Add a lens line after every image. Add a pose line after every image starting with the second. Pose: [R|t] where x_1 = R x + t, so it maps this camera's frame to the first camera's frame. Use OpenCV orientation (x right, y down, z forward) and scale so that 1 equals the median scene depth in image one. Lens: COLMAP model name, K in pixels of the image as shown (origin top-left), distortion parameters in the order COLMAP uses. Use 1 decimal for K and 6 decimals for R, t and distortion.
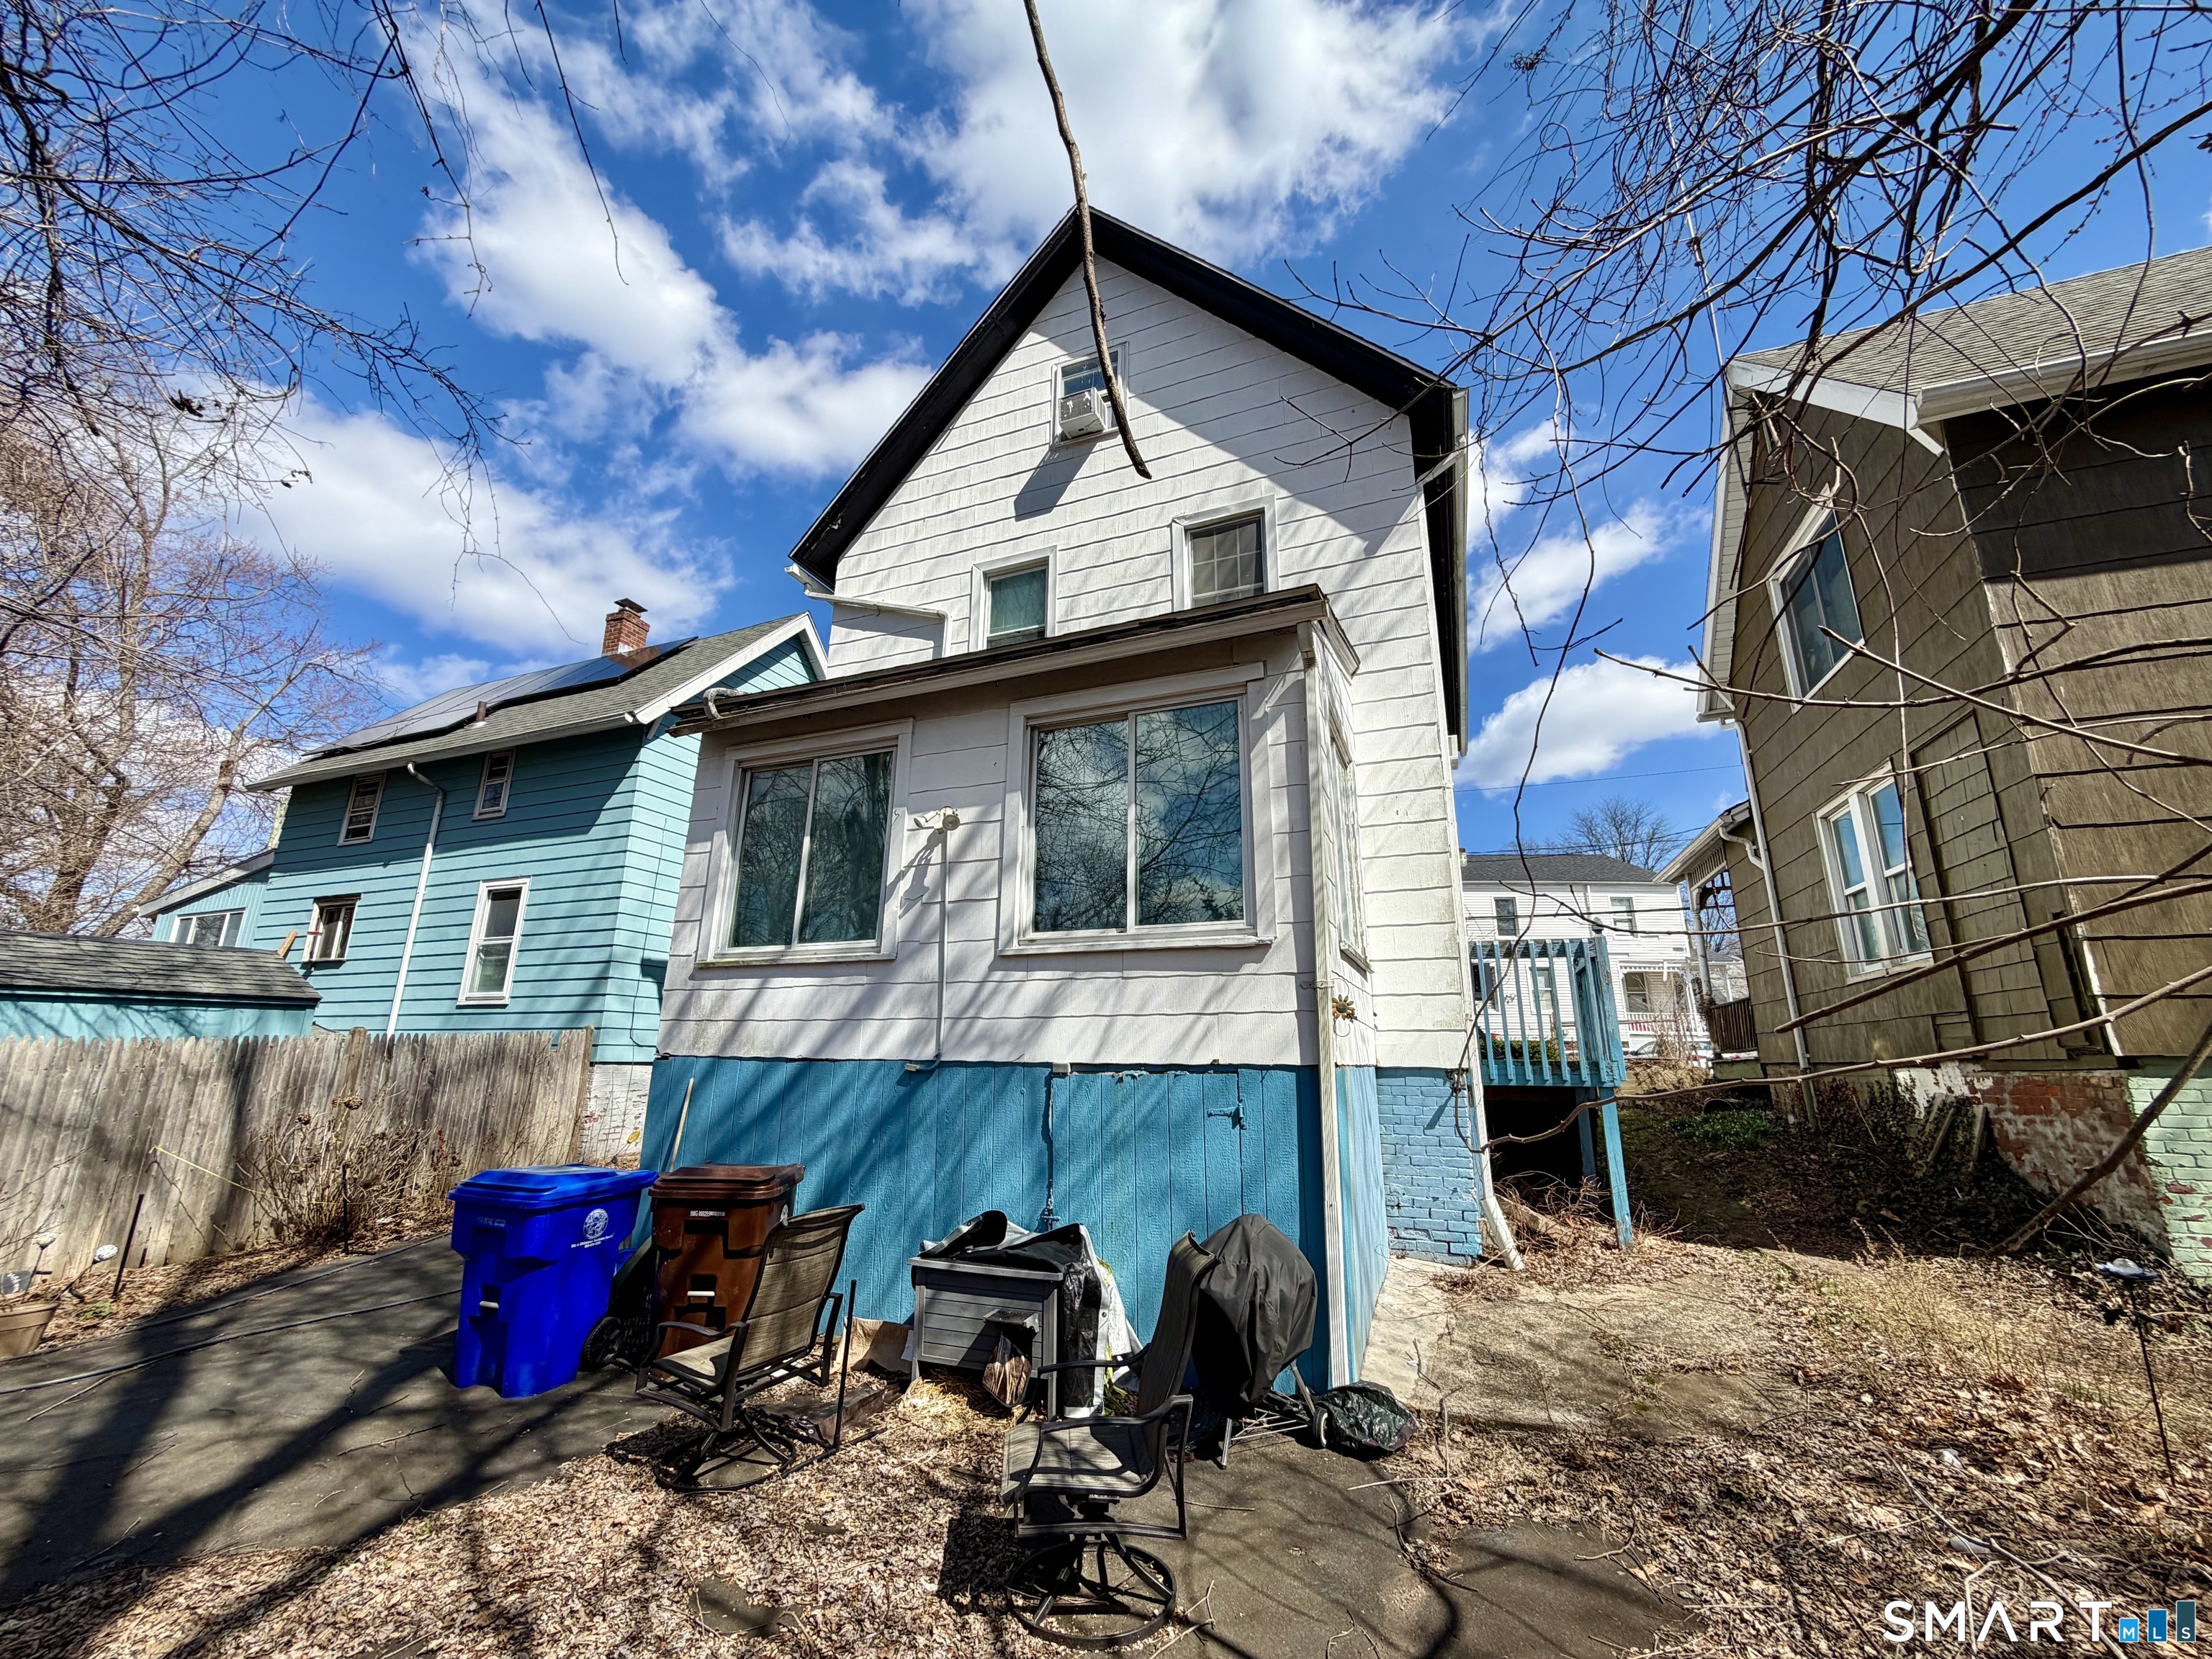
lens RADIAL K [[878.6, 0, 1100.4], [0, 878.6, 829.8], [0, 0, 1]] dist [-0.002261, 0.000876]
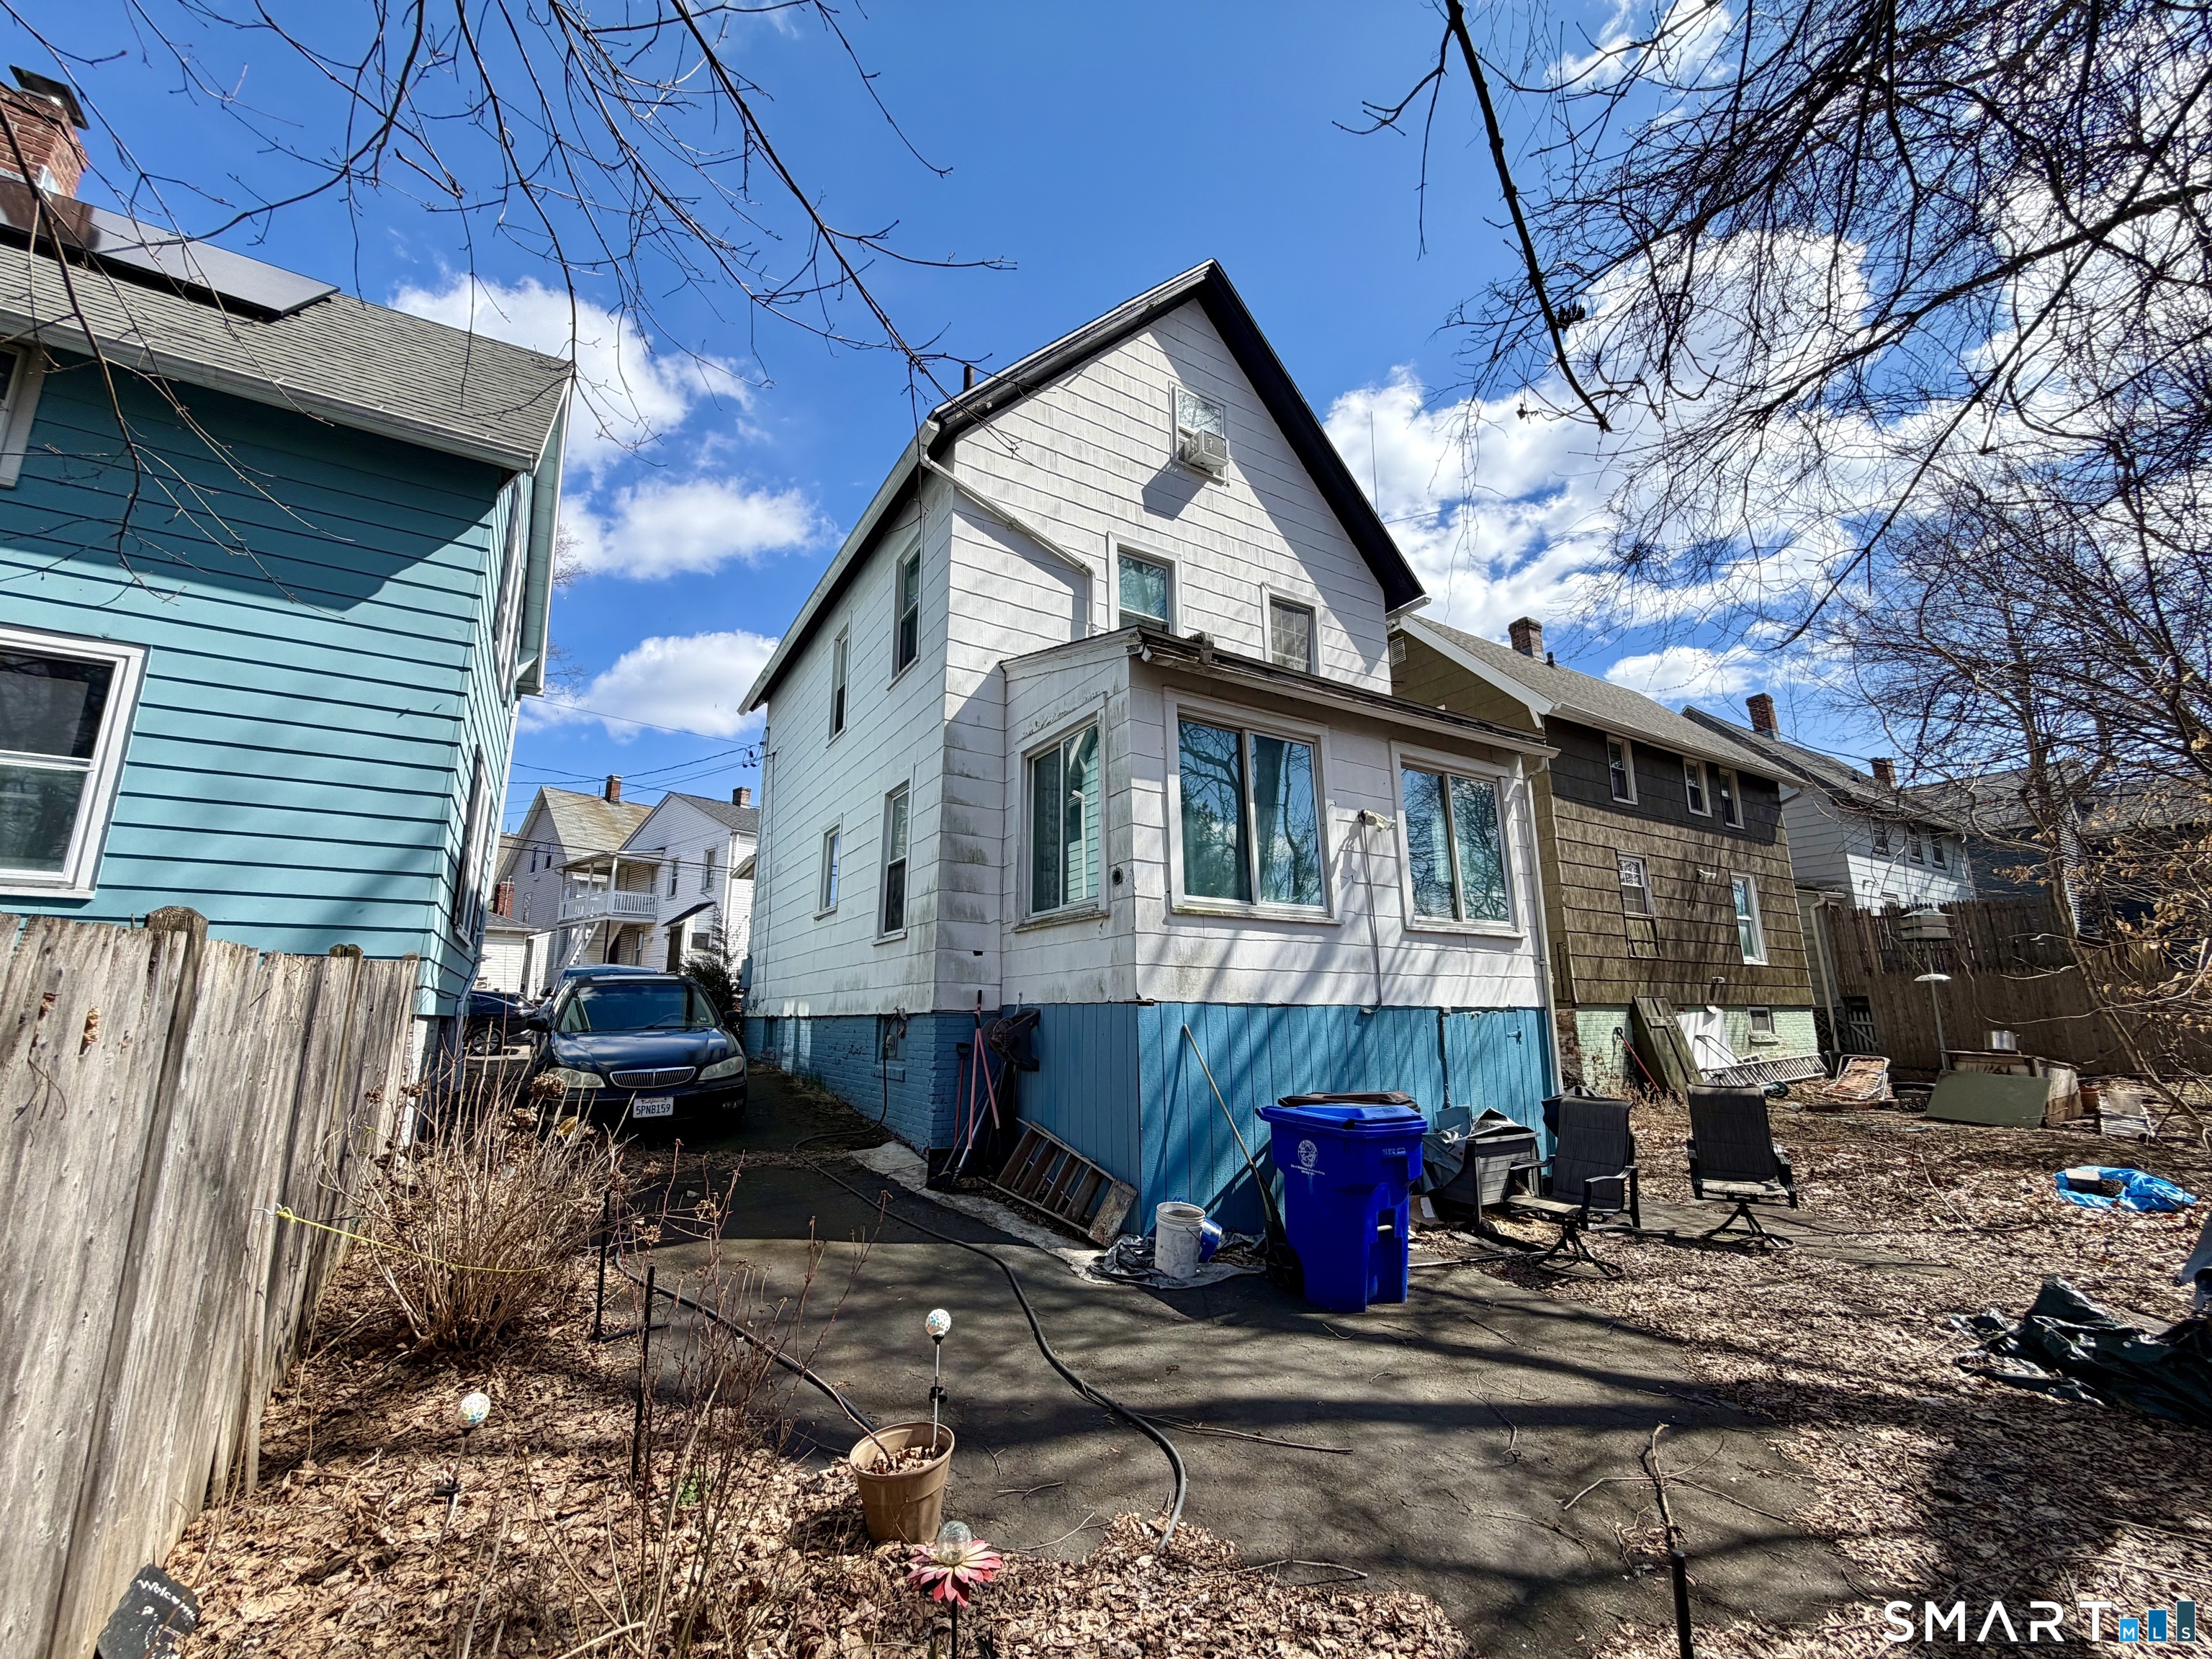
lens RADIAL K [[878.6, 0, 1096.3], [0, 878.6, 831.9], [0, 0, 1]] dist [-0.002261, 0.000876]
pose [[0.586410, 0.156079, 0.794835, -1.412256], [-0.198612, 0.979012, -0.045714, 0.142270], [-0.785288, -0.131056, 0.605101, 0.532794]]
